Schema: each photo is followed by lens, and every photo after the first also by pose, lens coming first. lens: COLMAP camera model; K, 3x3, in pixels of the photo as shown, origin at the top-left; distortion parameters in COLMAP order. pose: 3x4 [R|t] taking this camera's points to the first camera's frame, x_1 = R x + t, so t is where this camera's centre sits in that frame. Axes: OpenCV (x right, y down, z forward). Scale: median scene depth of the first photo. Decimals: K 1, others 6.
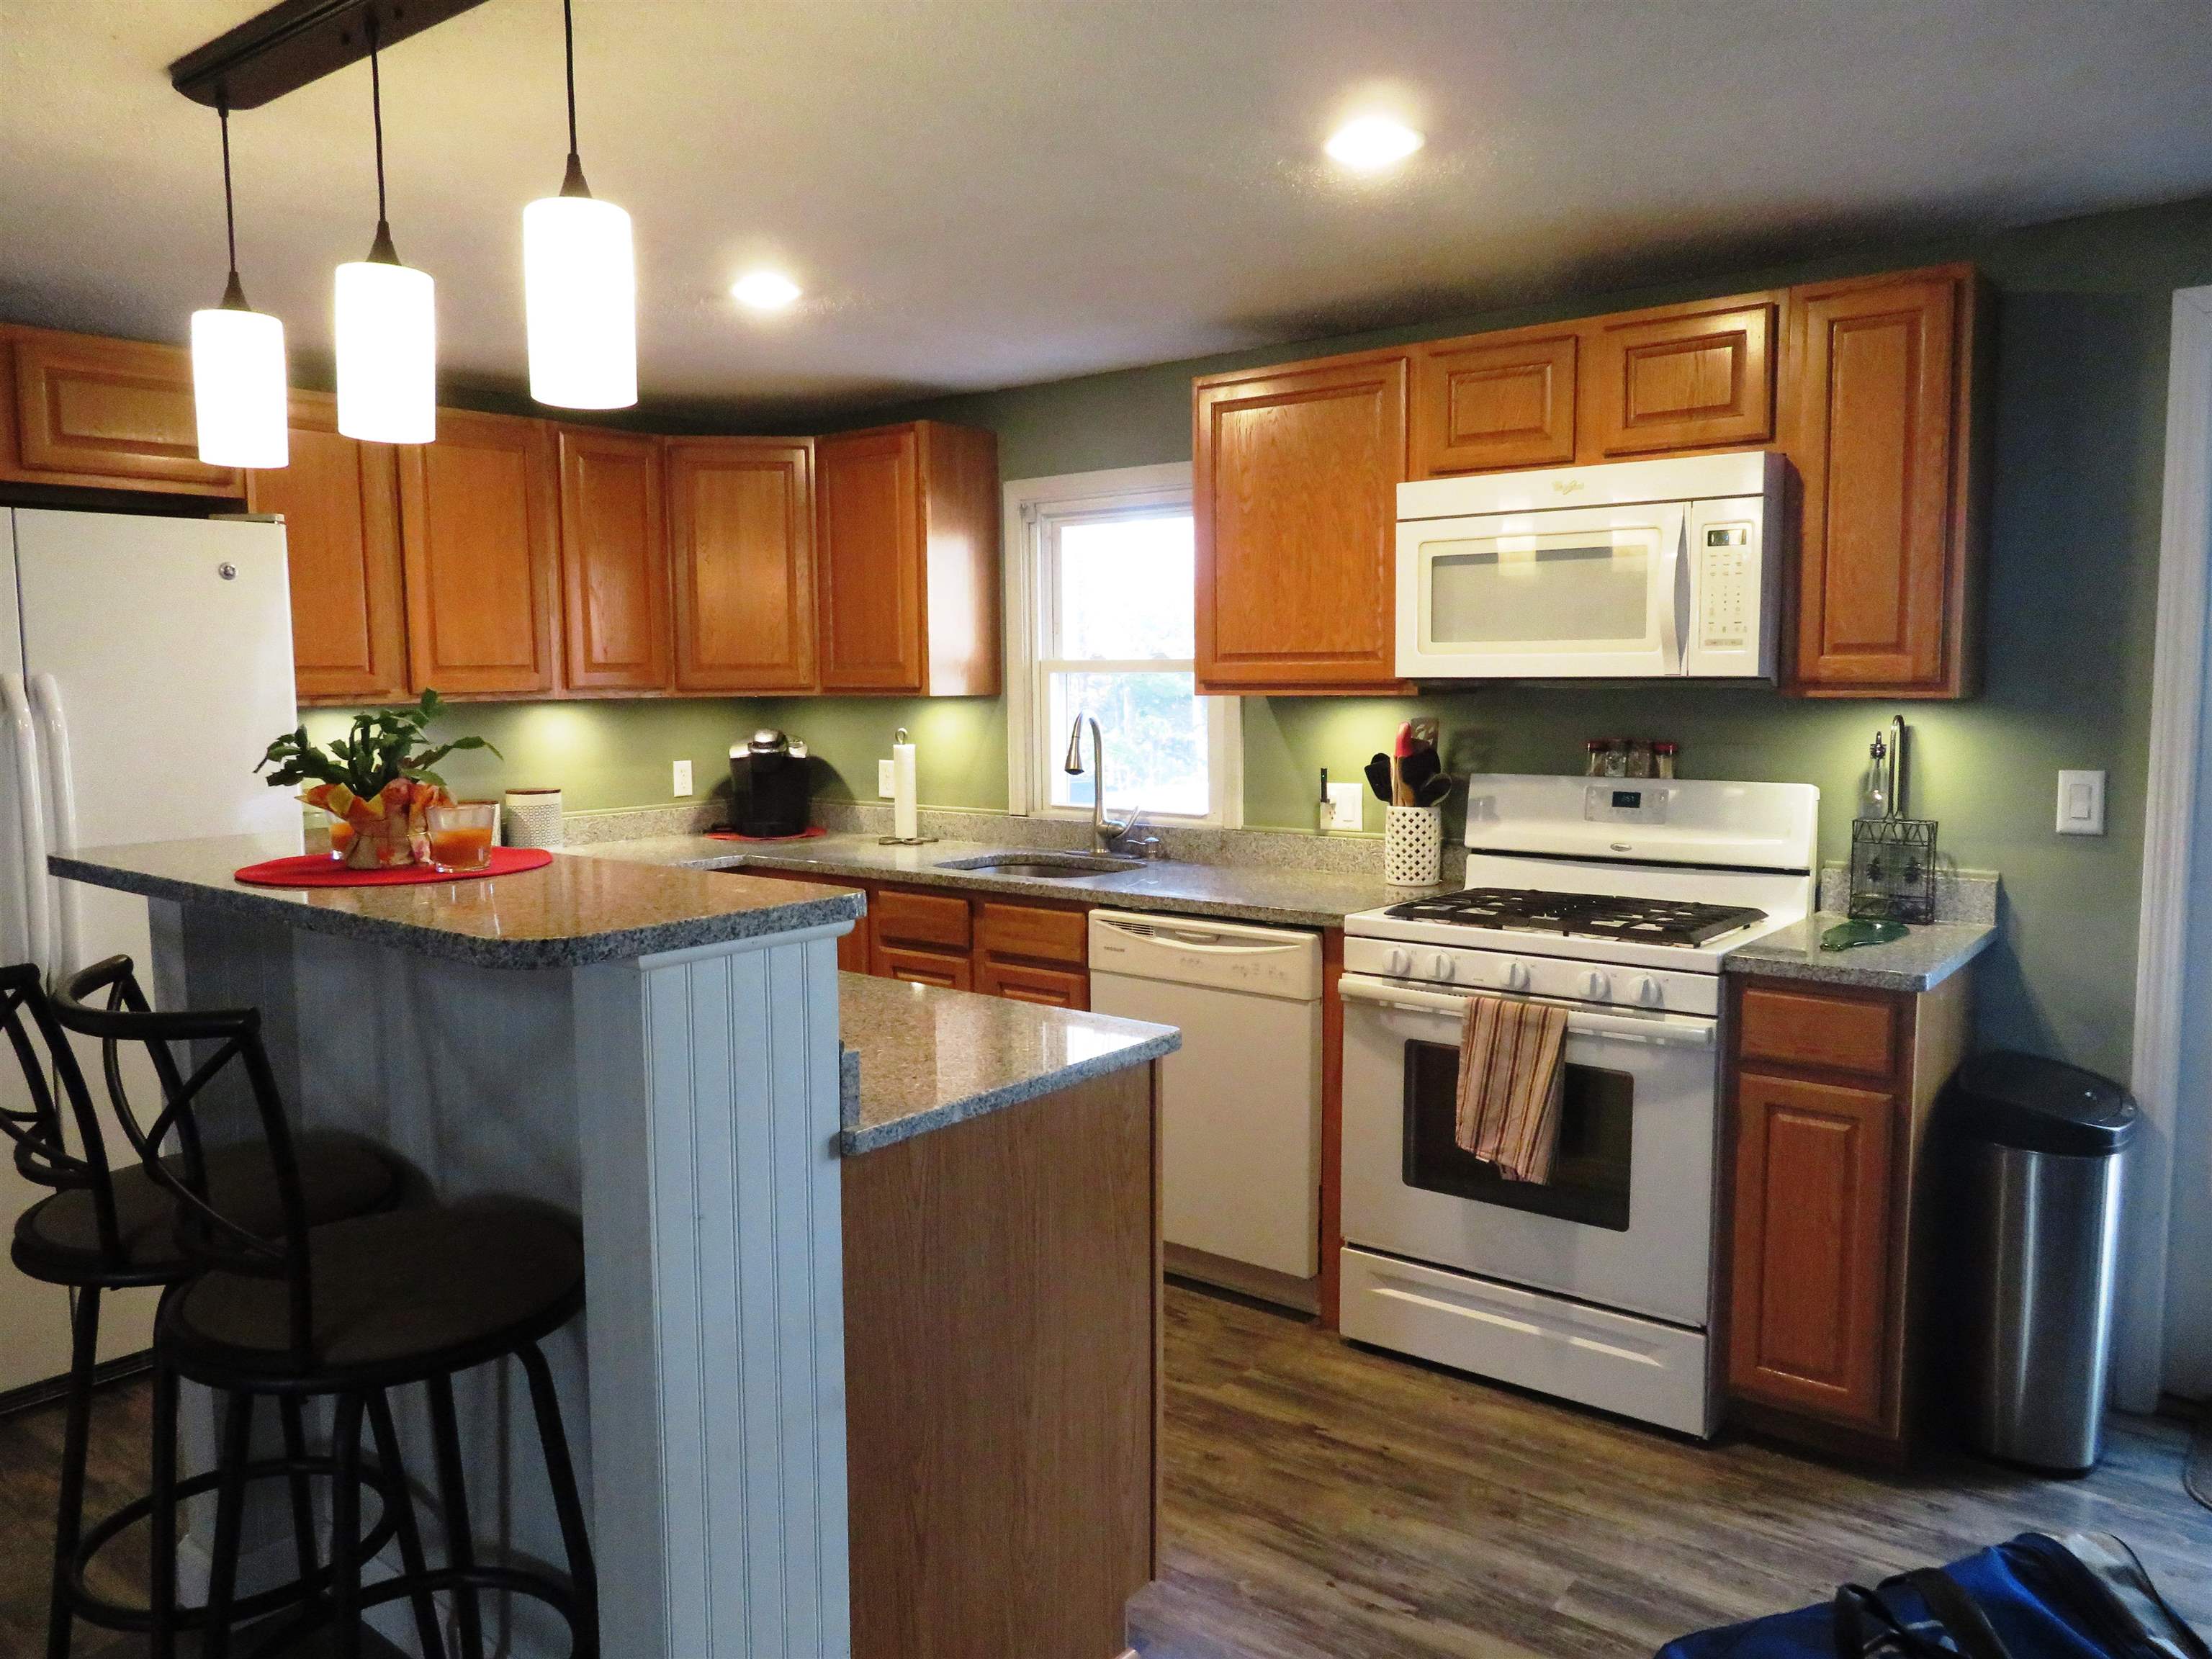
lens RADIAL K [[1584.1, 0, 1104.2], [0, 1584.1, 827.9], [0, 0, 1]] dist [-0.010610, 0.002734]
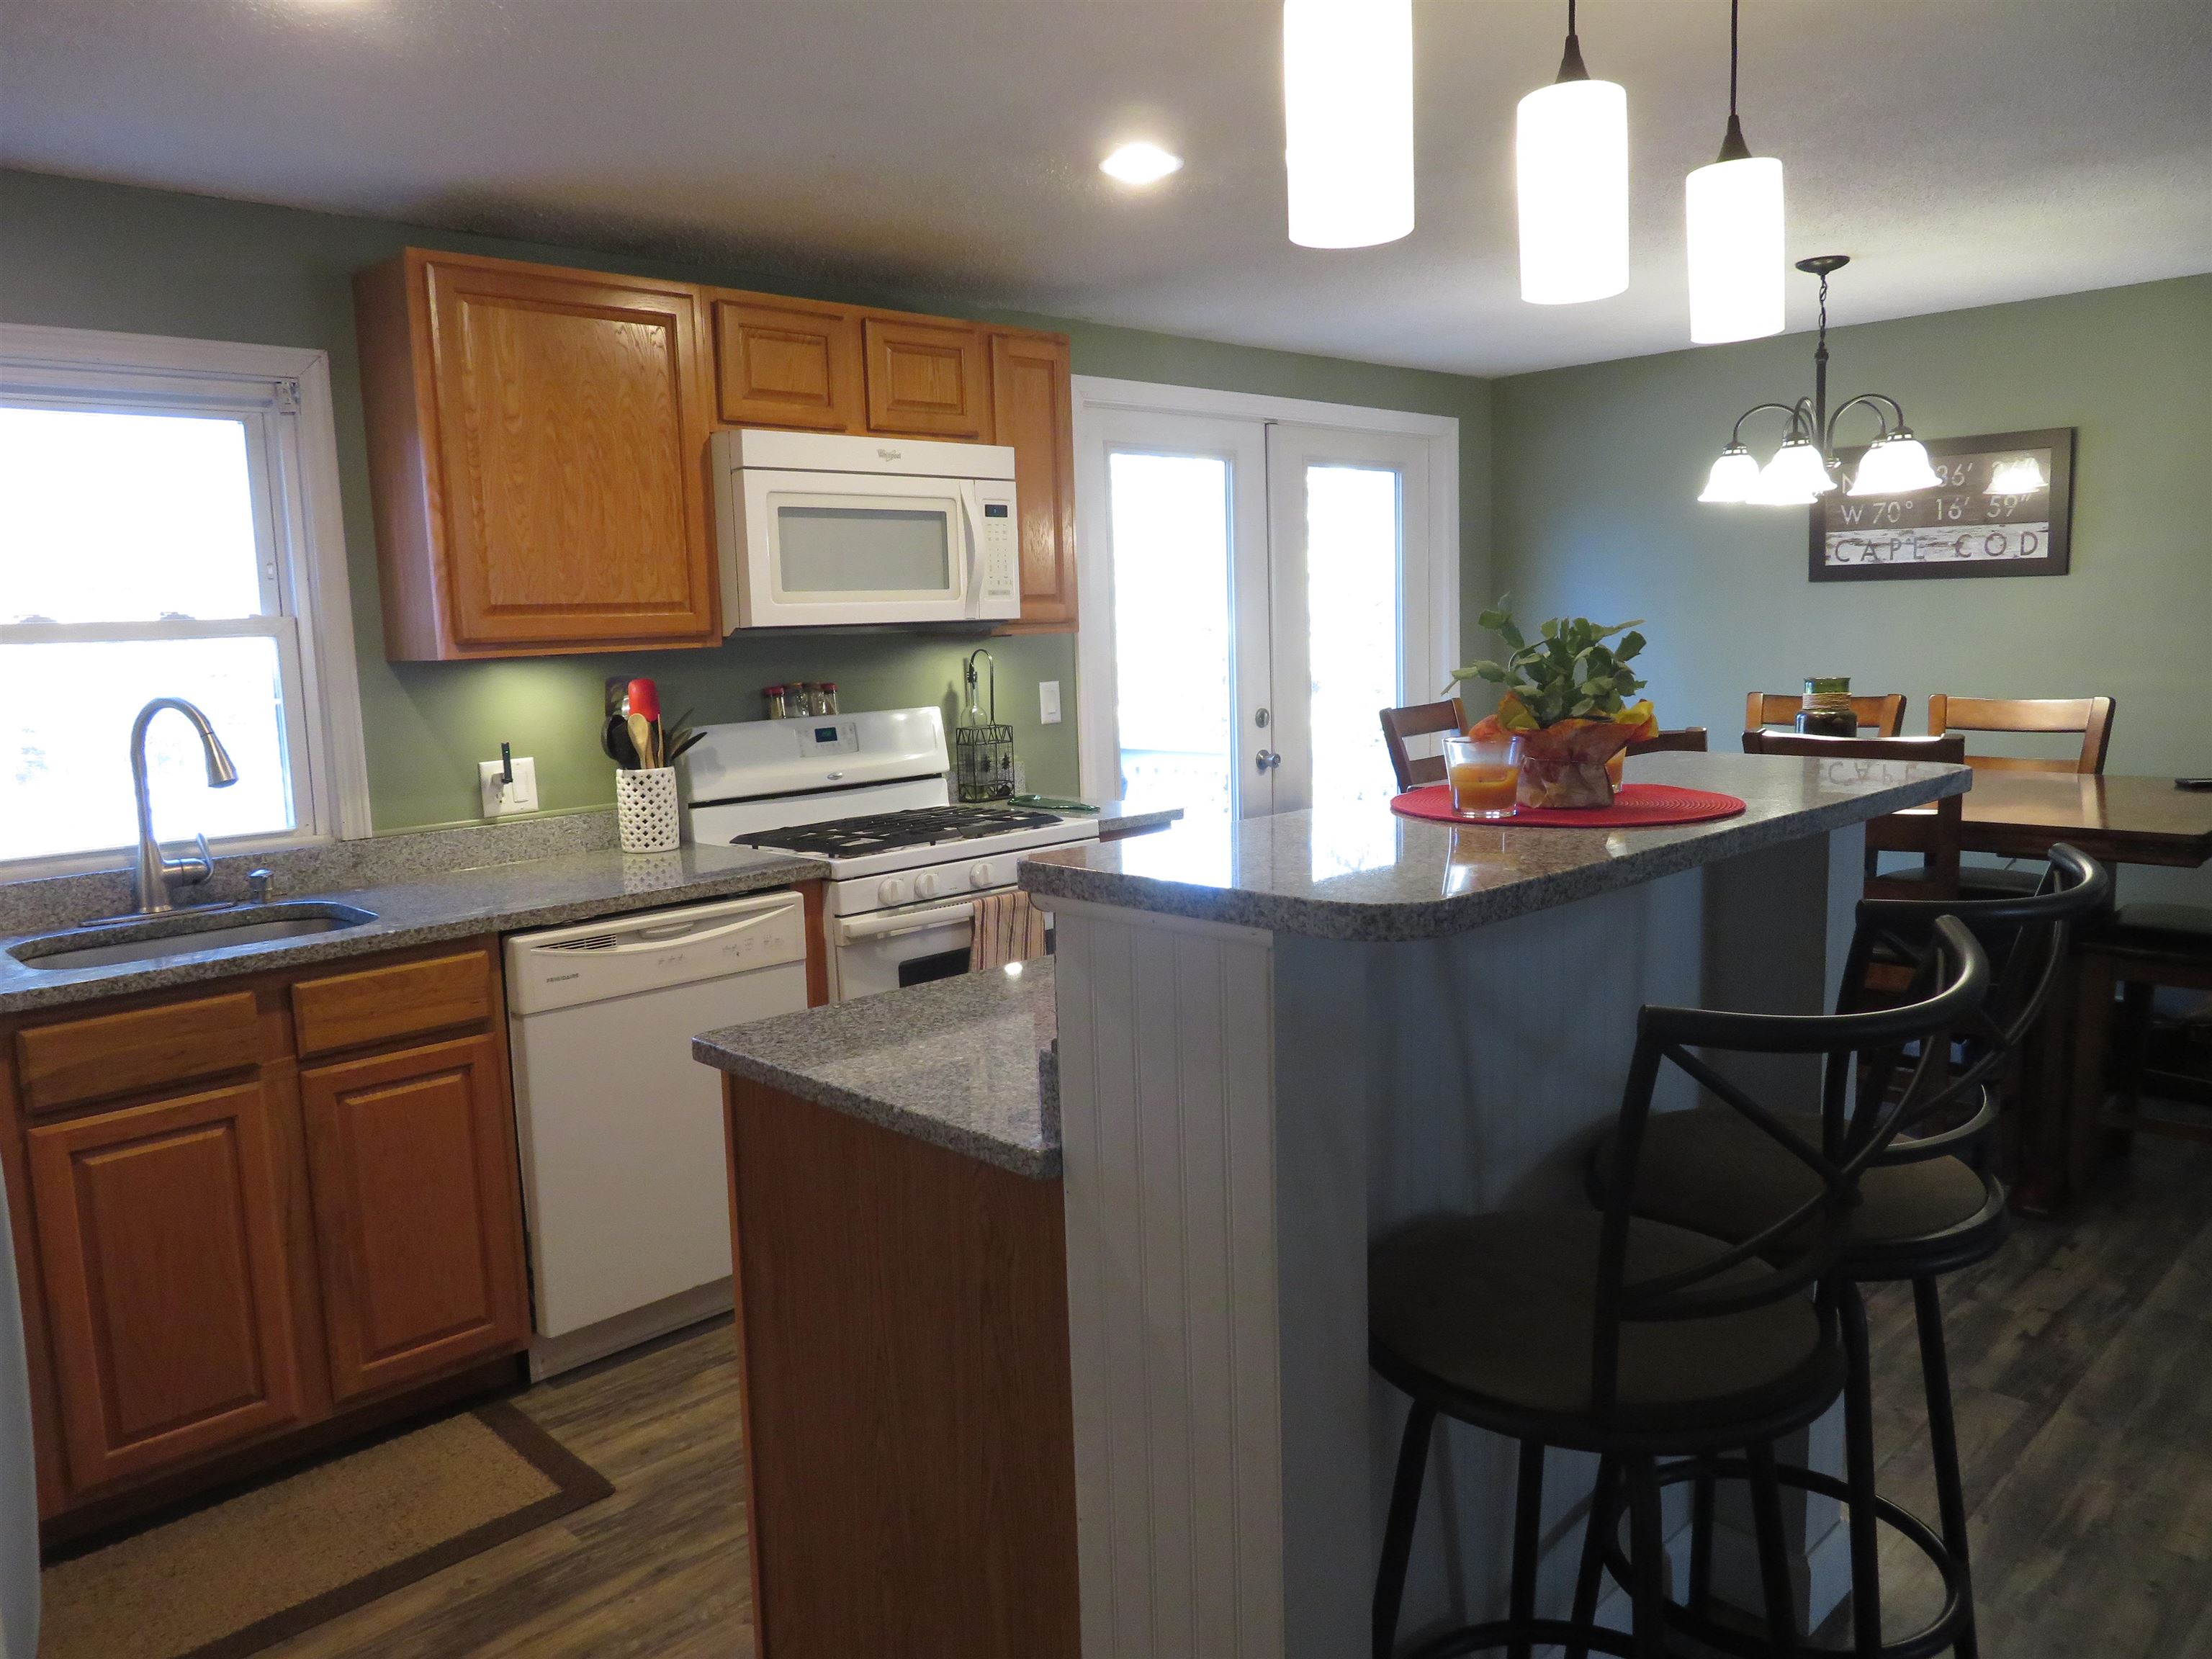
lens RADIAL K [[1584.1, 0, 1104.3], [0, 1584.1, 826.4], [0, 0, 1]] dist [-0.010610, 0.002734]
pose [[0.120711, -0.126621, 0.984579, -0.747696], [0.127602, 0.985583, 0.111106, -0.052174], [-0.984452, 0.112222, 0.135128, 0.639712]]
